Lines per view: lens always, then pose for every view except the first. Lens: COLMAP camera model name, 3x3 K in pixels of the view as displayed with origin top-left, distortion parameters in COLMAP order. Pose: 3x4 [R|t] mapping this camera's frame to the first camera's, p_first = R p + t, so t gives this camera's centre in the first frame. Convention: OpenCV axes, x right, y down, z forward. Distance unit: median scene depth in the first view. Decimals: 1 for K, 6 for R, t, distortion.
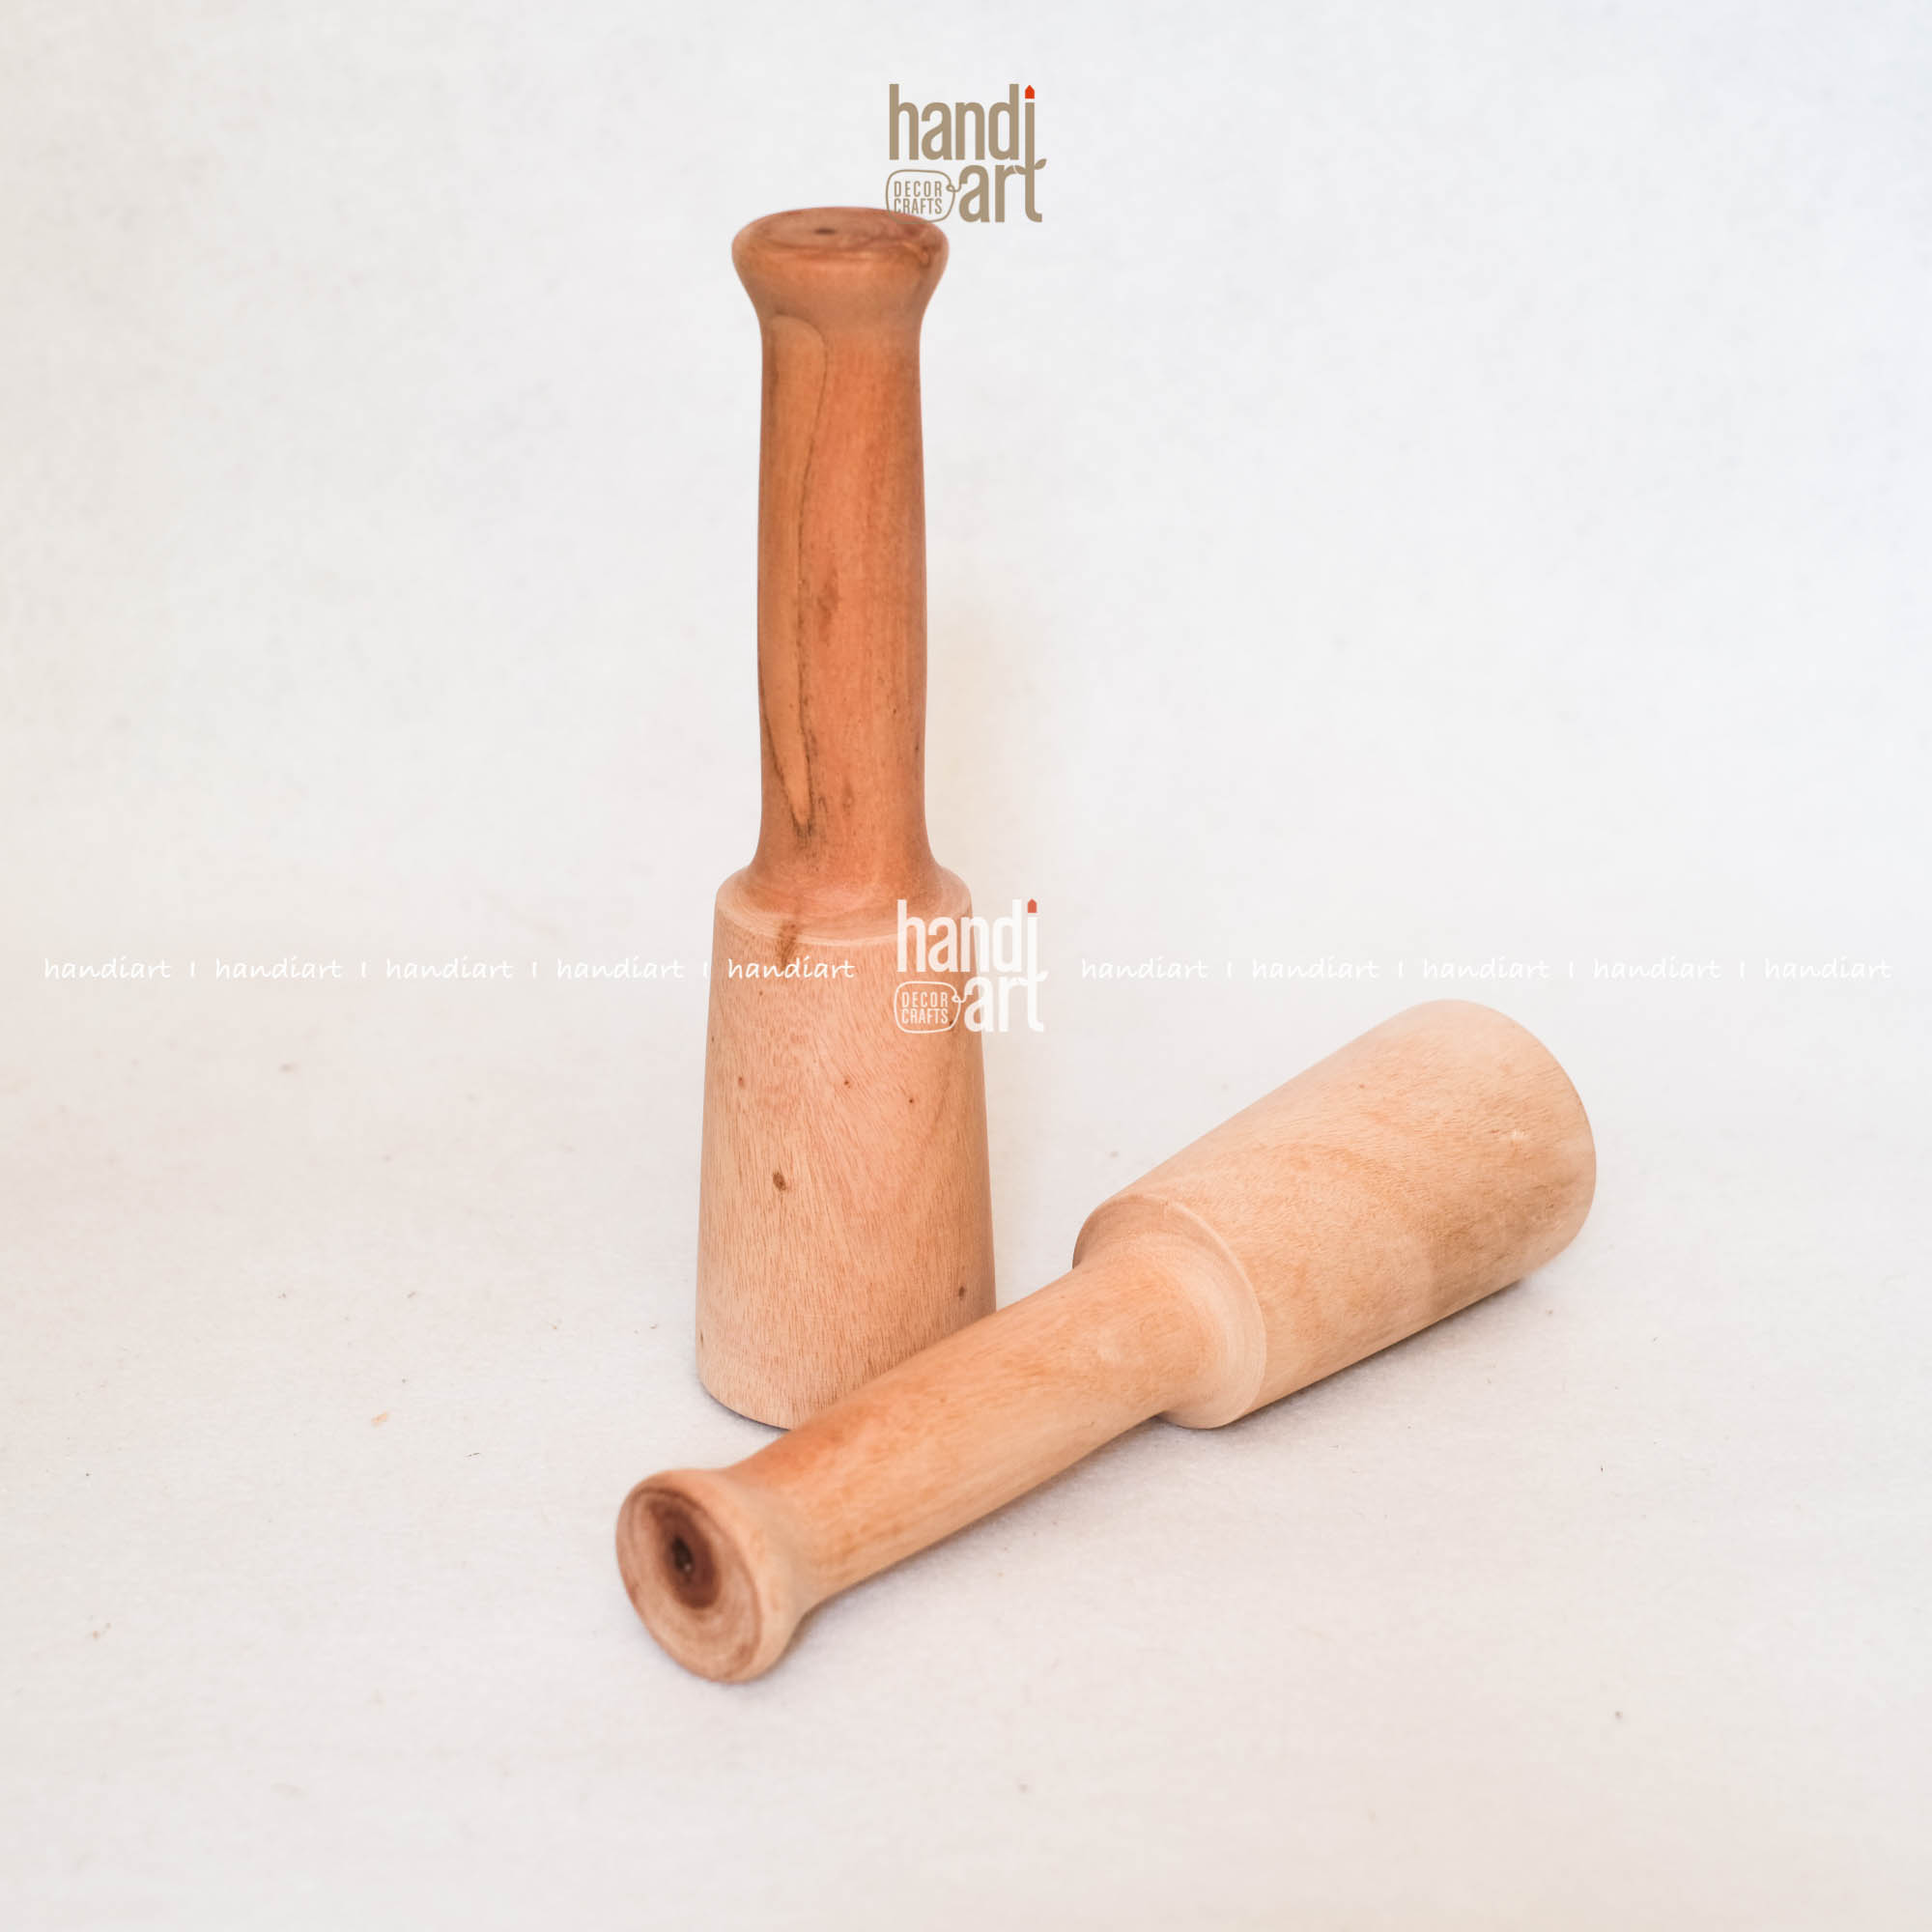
lens RADIAL K [[4682.7, 0, 961.0], [0, 4682.7, 971.8], [0, 0, 1]] dist [-0.039115, 0.000000]
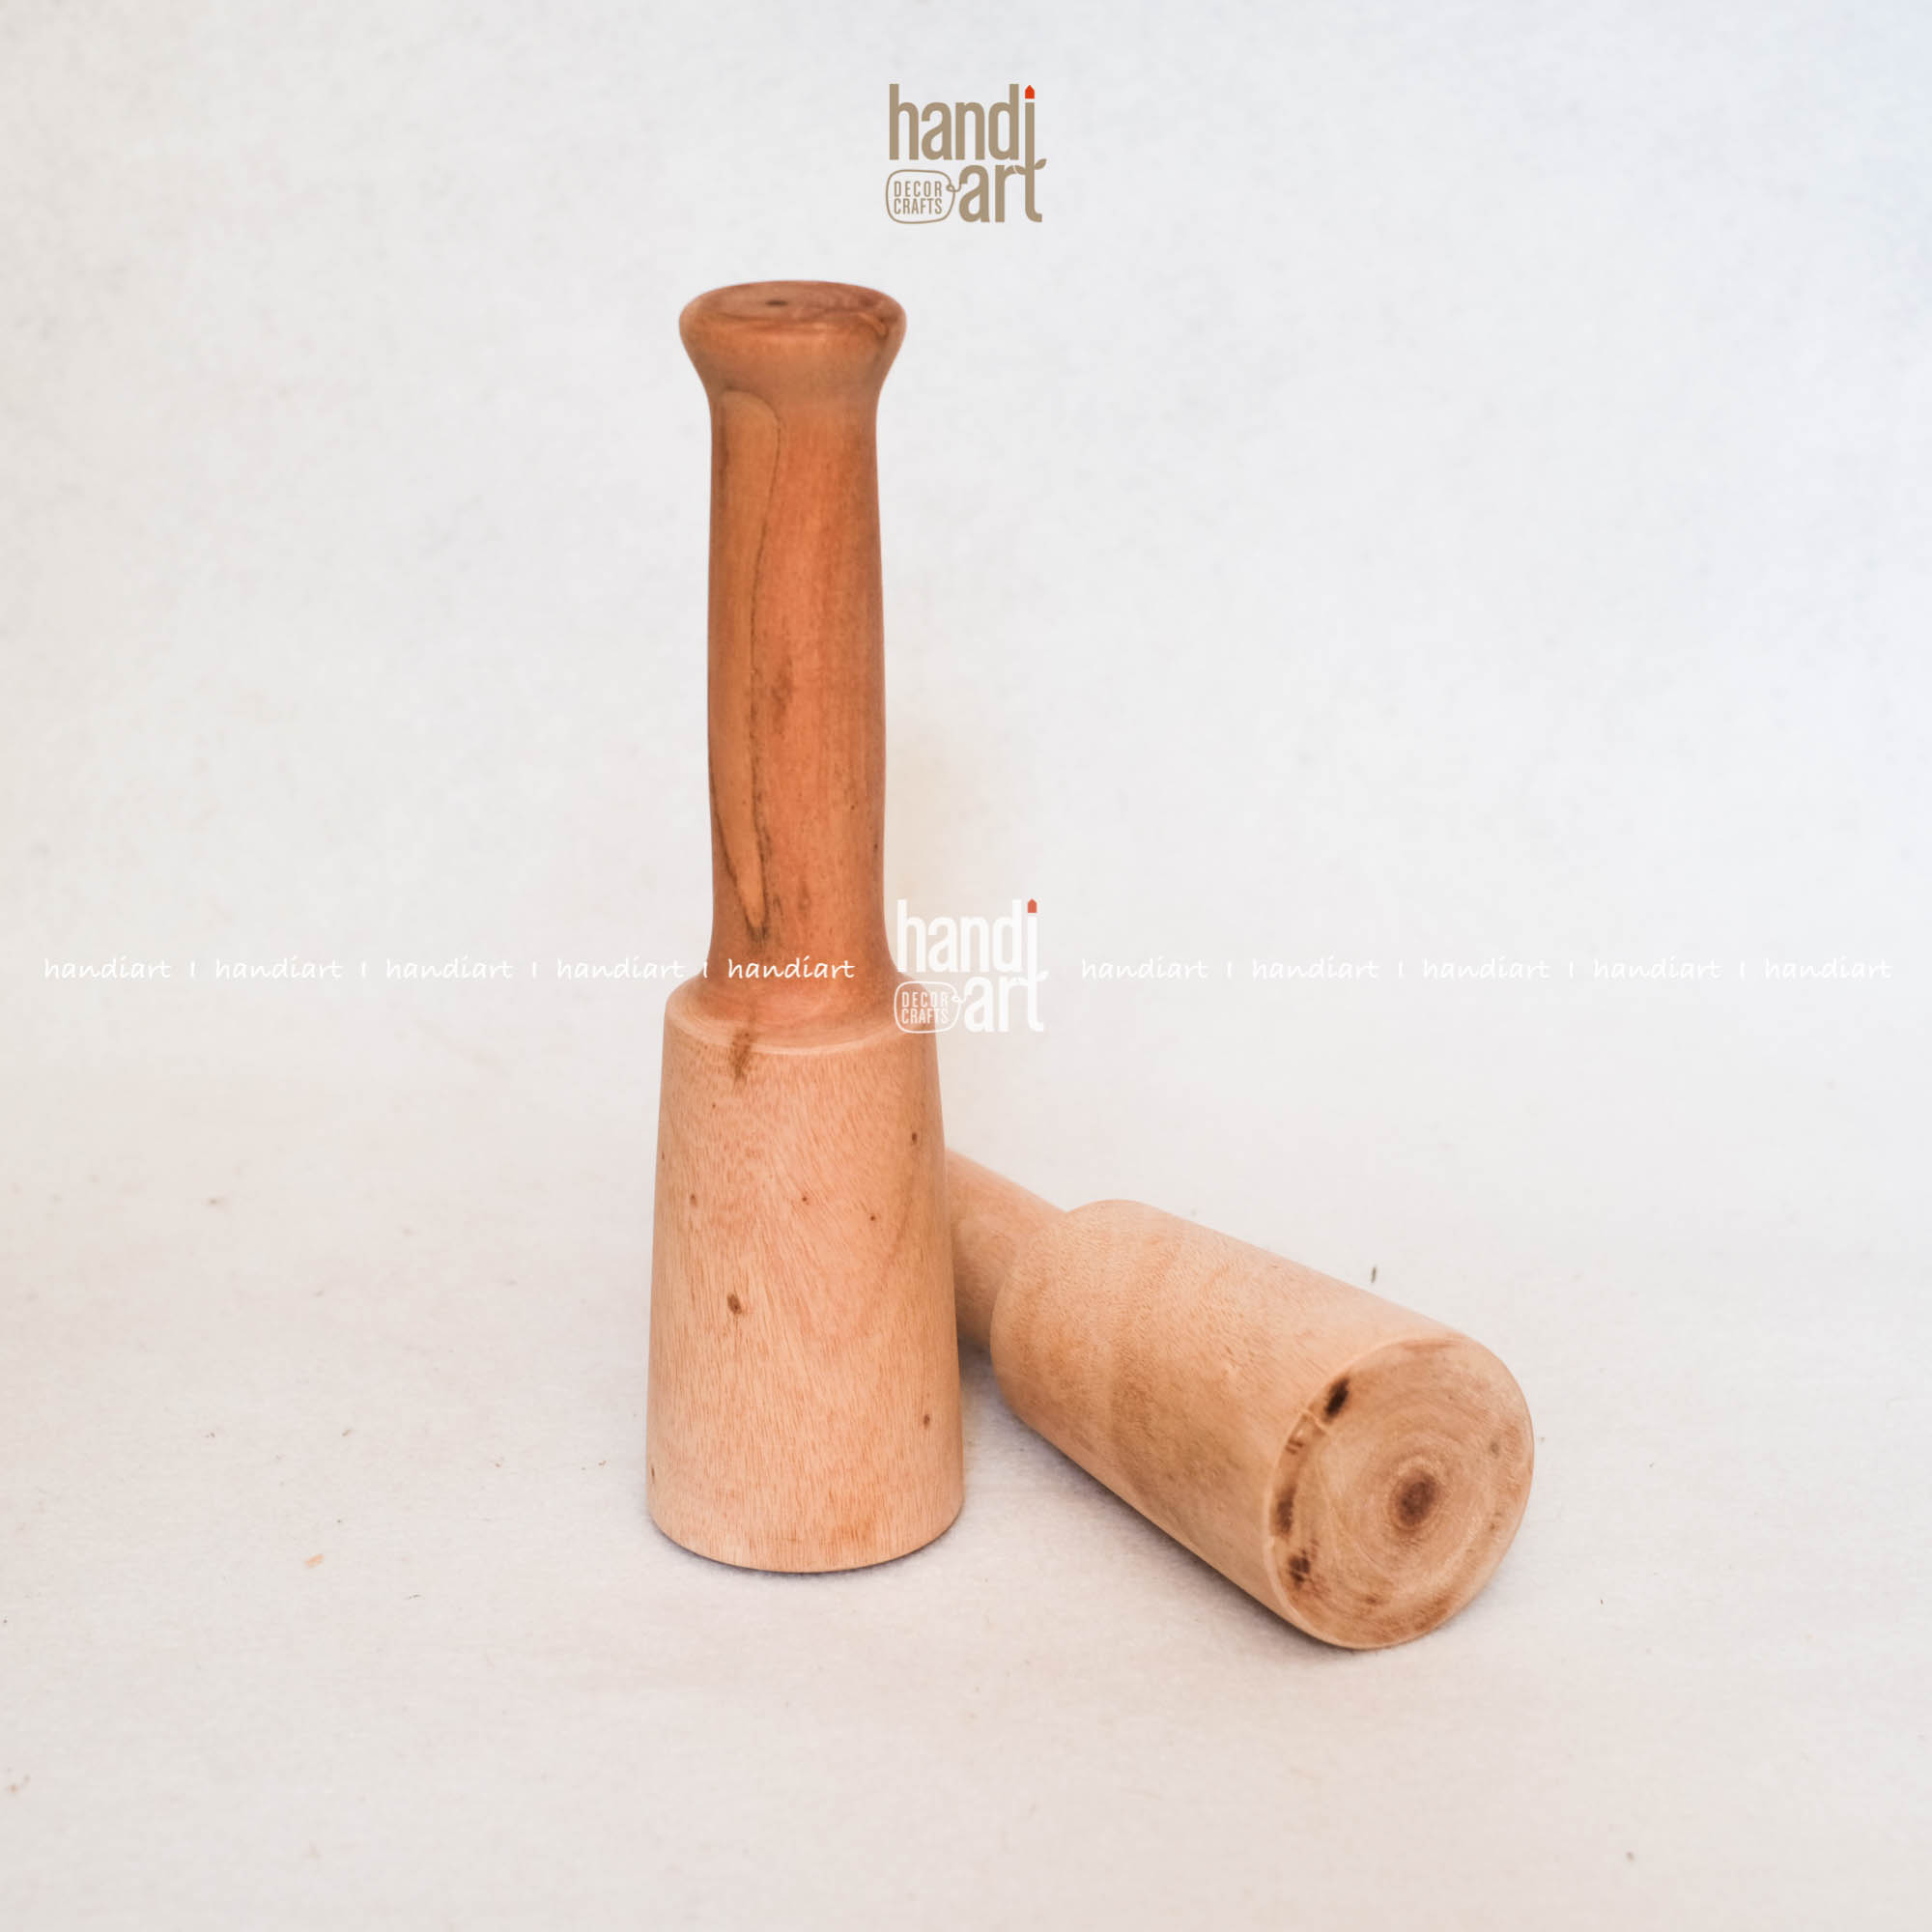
lens RADIAL K [[4682.7, 0, 955.4], [0, 4682.7, 975.6], [0, 0, 1]] dist [-0.039115, 0.000000]
pose [[0.999857, -0.008440, 0.014642, -0.007372], [0.009012, 0.999181, -0.039457, 0.016124], [-0.014297, 0.039584, 0.999114, 0.047897]]
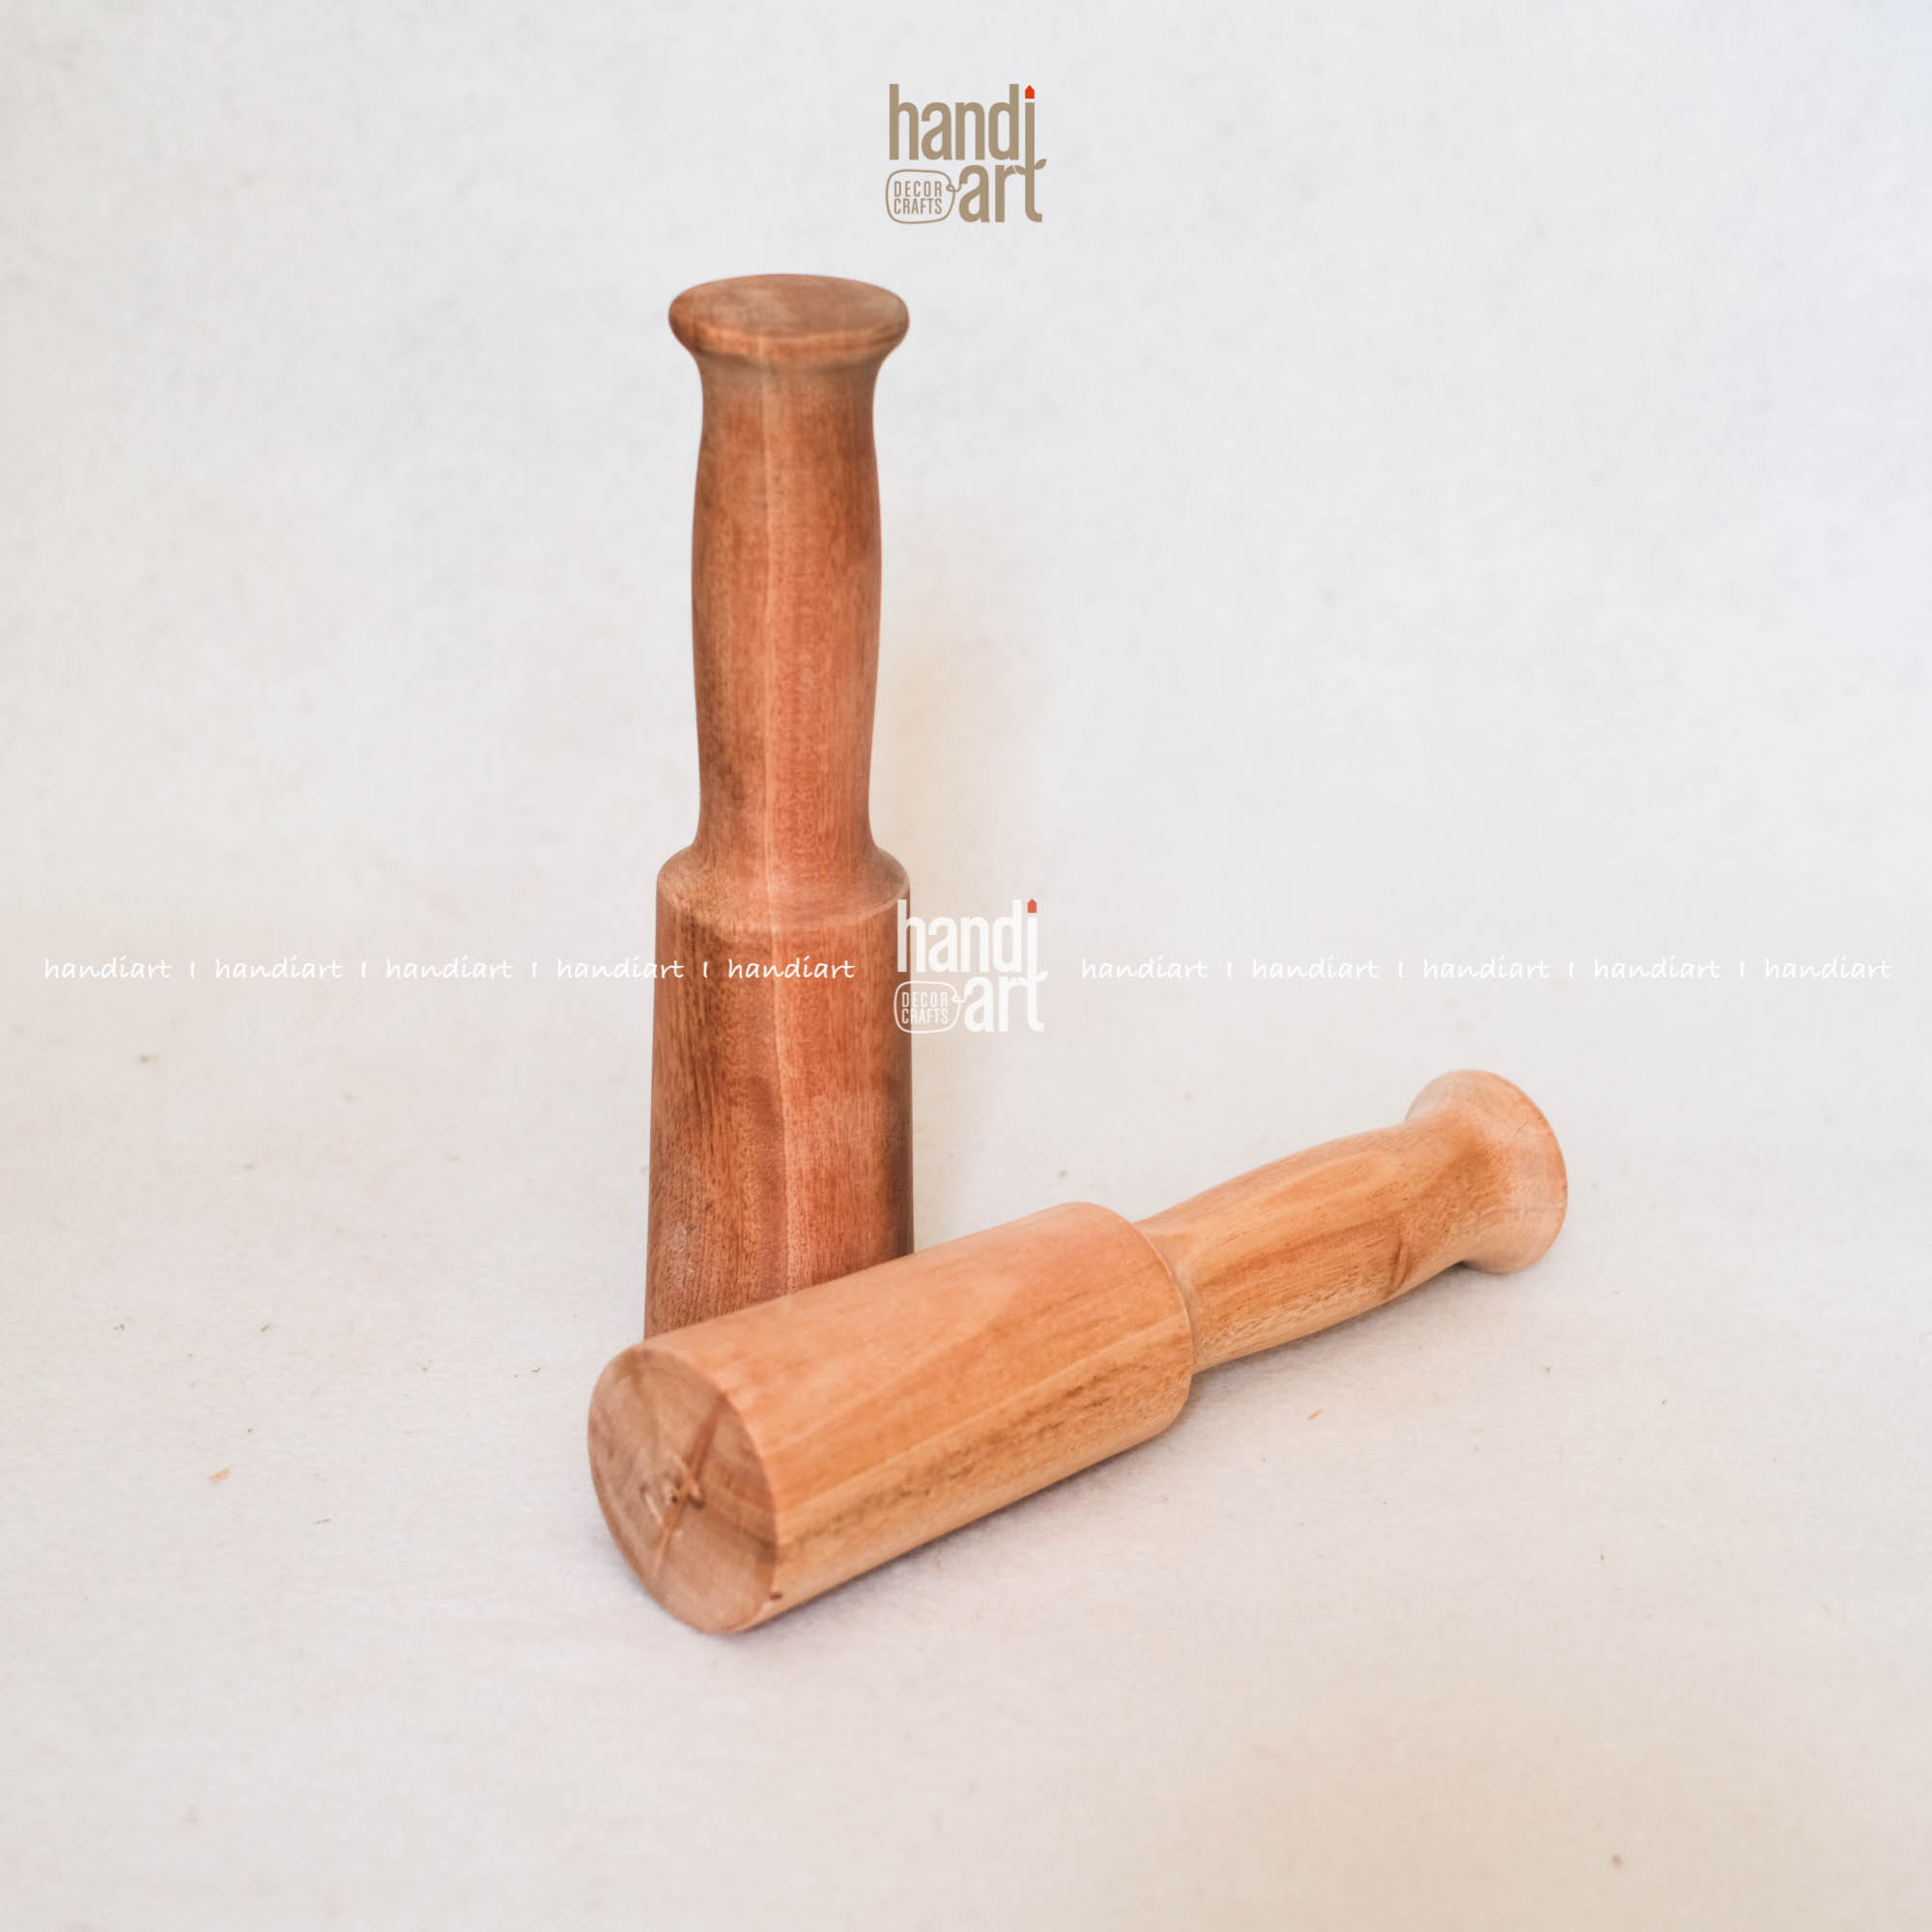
lens RADIAL K [[4682.7, 0, 935.7], [0, 4682.7, 964.6], [0, 0, 1]] dist [-0.039115, 0.000000]
pose [[0.999858, 0.016126, -0.004863, 0.014245], [-0.016026, 0.999675, 0.019811, -0.021318], [0.005181, -0.019730, 0.999792, 0.122771]]
